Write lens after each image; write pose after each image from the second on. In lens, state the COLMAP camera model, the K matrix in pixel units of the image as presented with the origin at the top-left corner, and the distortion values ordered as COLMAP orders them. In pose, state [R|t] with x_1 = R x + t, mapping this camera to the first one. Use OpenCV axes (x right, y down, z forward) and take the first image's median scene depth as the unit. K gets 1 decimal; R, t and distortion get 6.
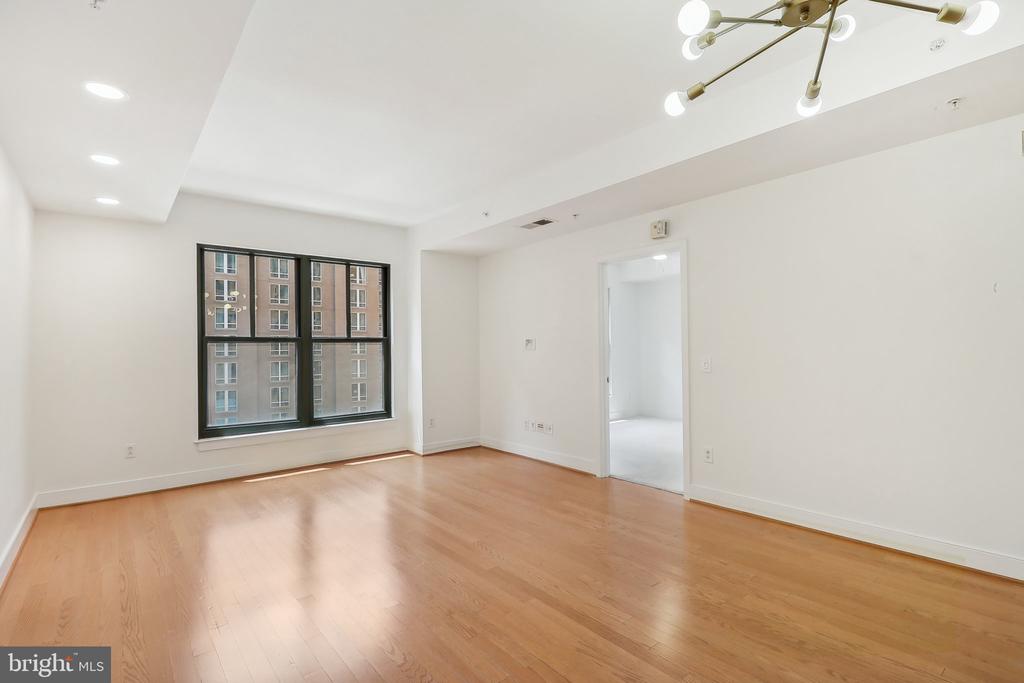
lens RADIAL K [[485.2, 0, 515.6], [0, 485.2, 344.9], [0, 0, 1]] dist [-0.000440, -0.000022]
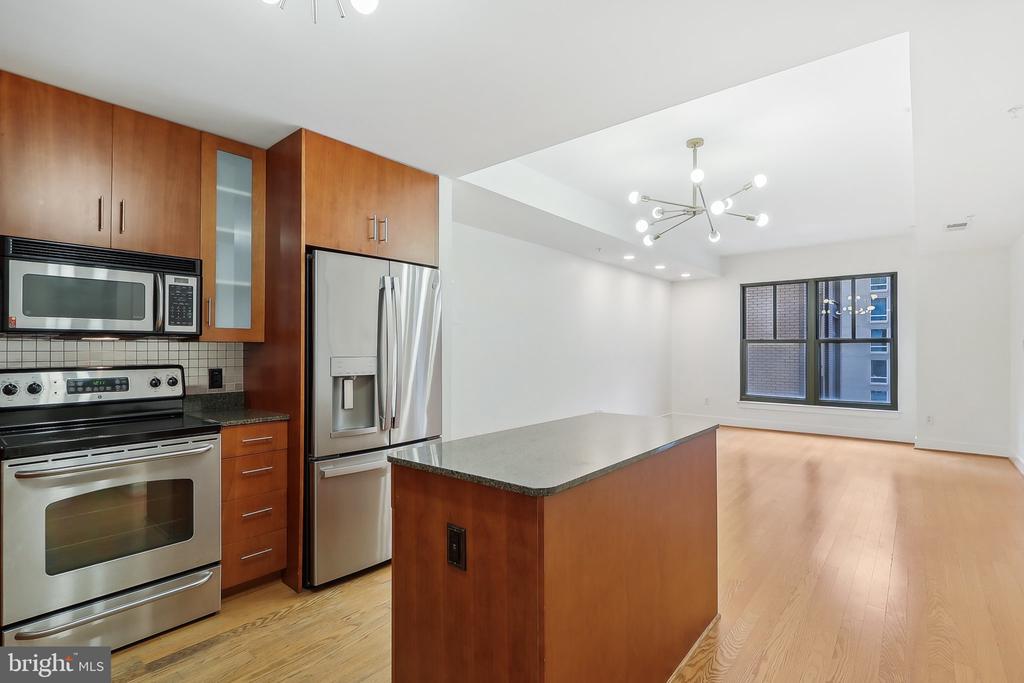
lens RADIAL K [[501.0, 0, 496.2], [0, 501.0, 347.0], [0, 0, 1]] dist [-0.006026, -0.000615]
pose [[0.166842, 0.010255, -0.985930, 0.828212], [0.005310, 0.999922, 0.011299, -0.015064], [0.985969, -0.007121, 0.166775, -0.111882]]
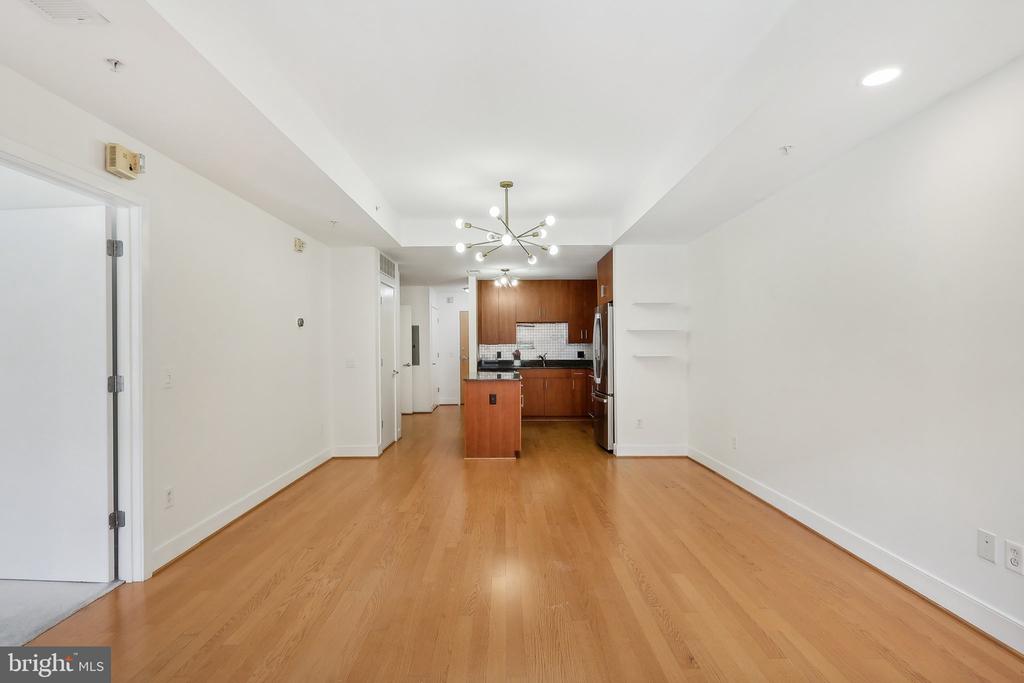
lens RADIAL K [[485.2, 0, 515.6], [0, 485.2, 344.9], [0, 0, 1]] dist [-0.000440, -0.000022]
pose [[-0.781878, 0.016702, 0.623207, -0.390032], [0.010017, 0.999849, -0.014228, 0.004308], [-0.623351, -0.004882, -0.781927, 0.976622]]
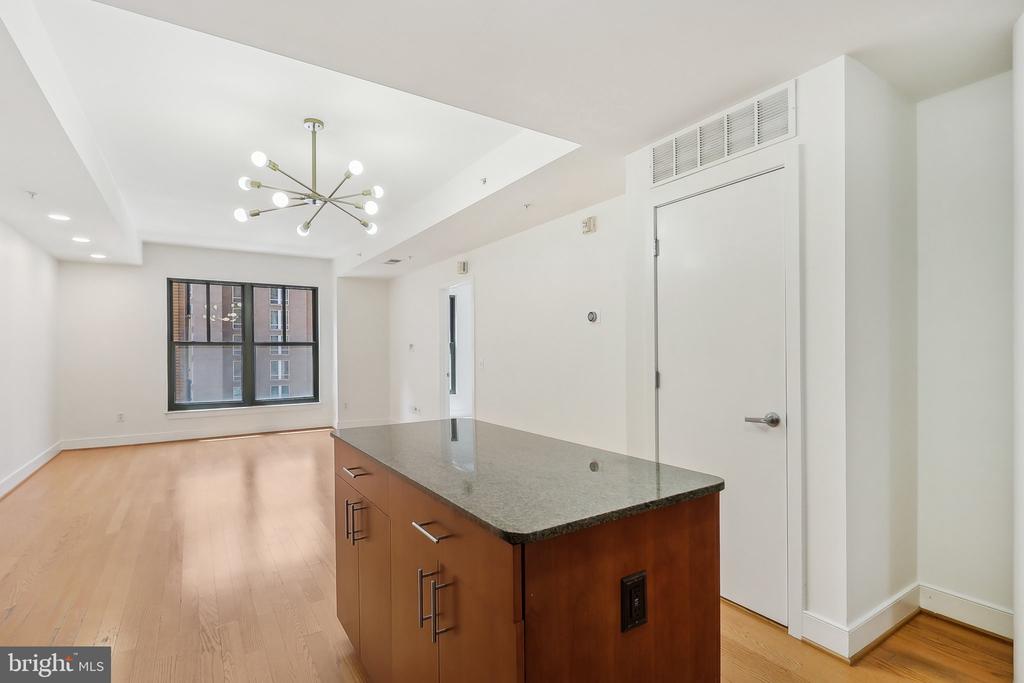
lens RADIAL K [[483.0, 0, 520.4], [0, 483.0, 353.1], [0, 0, 1]] dist [0.000514, -0.000215]
pose [[0.994765, 0.007949, -0.101882, 0.502686], [-0.006329, 0.999848, 0.016219, -0.011553], [0.101995, -0.015489, 0.994664, -0.311948]]
